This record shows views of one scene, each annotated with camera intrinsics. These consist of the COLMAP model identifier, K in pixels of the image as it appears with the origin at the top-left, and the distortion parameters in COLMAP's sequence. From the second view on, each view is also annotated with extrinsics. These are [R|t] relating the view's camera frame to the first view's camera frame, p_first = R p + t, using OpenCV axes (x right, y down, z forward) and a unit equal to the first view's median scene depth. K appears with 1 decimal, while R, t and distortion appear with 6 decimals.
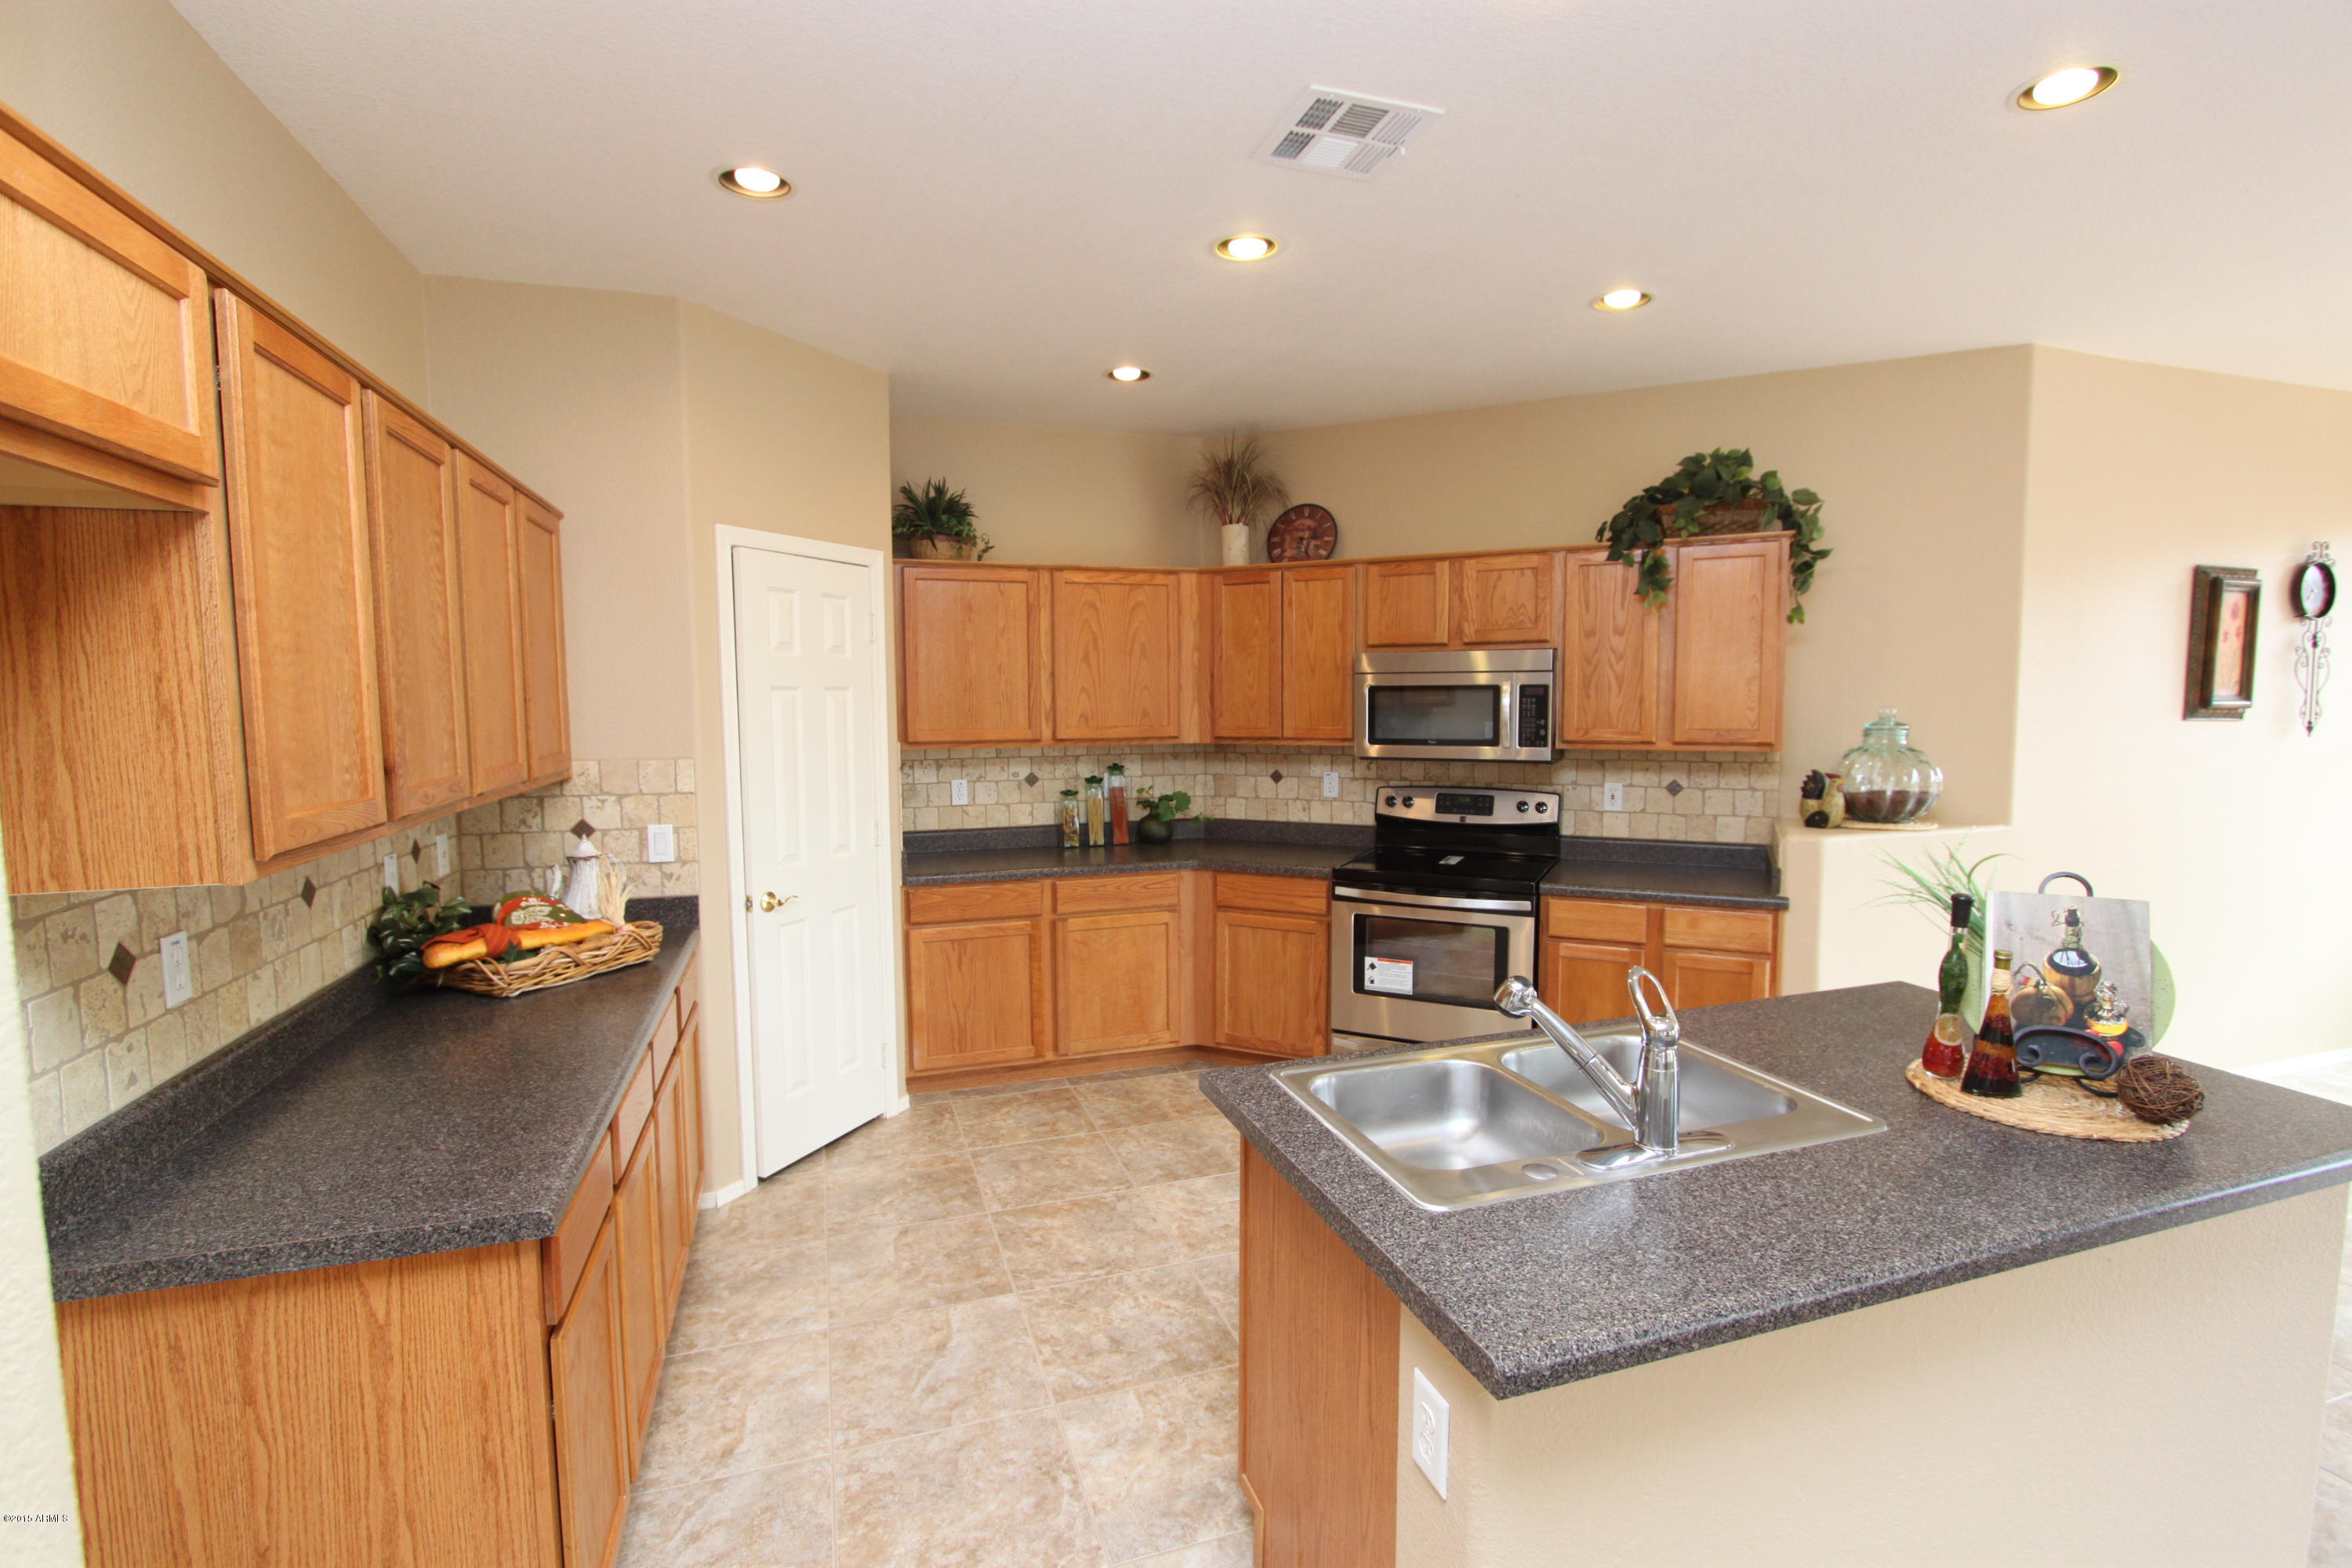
lens RADIAL K [[1070.1, 0, 1178.6], [0, 1070.1, 788.7], [0, 0, 1]] dist [-0.012753, 0.000928]
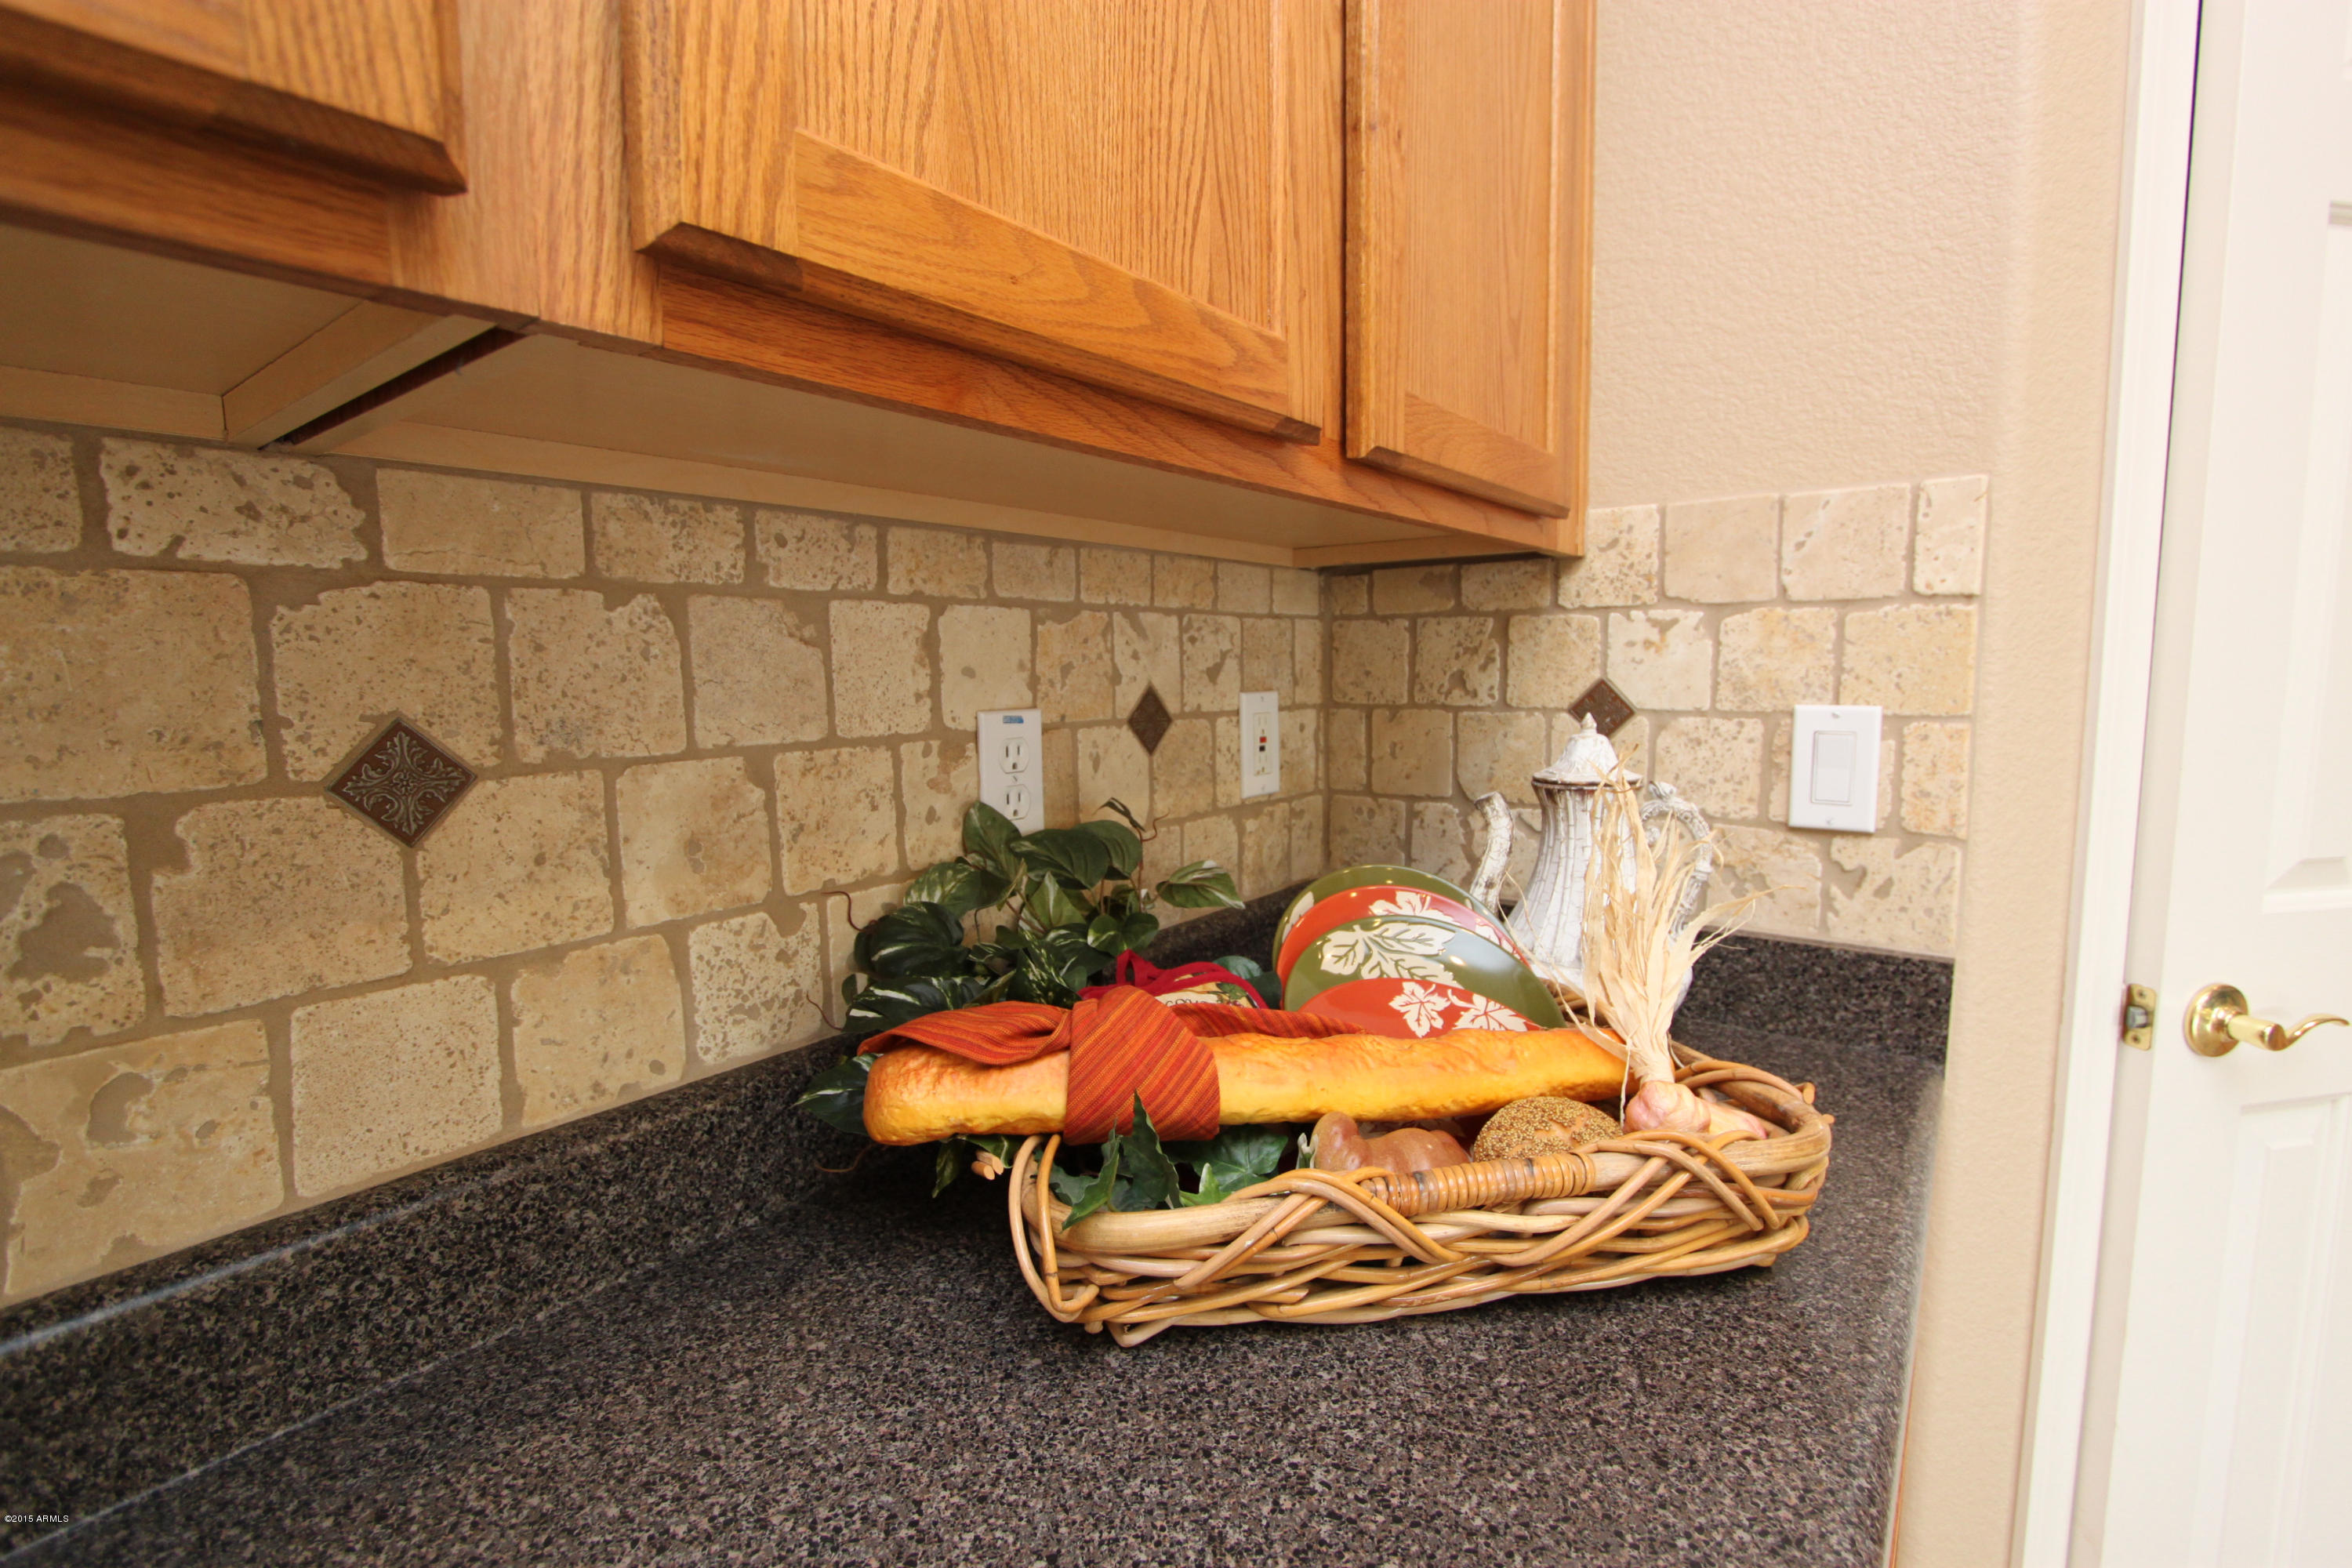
lens RADIAL K [[1070.1, 0, 1174.8], [0, 1070.1, 788.2], [0, 0, 1]] dist [-0.012753, 0.000928]
pose [[0.558946, 0.091824, -0.824104, -0.351054], [-0.060017, 0.995723, 0.070240, 0.048650], [0.827029, 0.010199, 0.562067, 0.696511]]
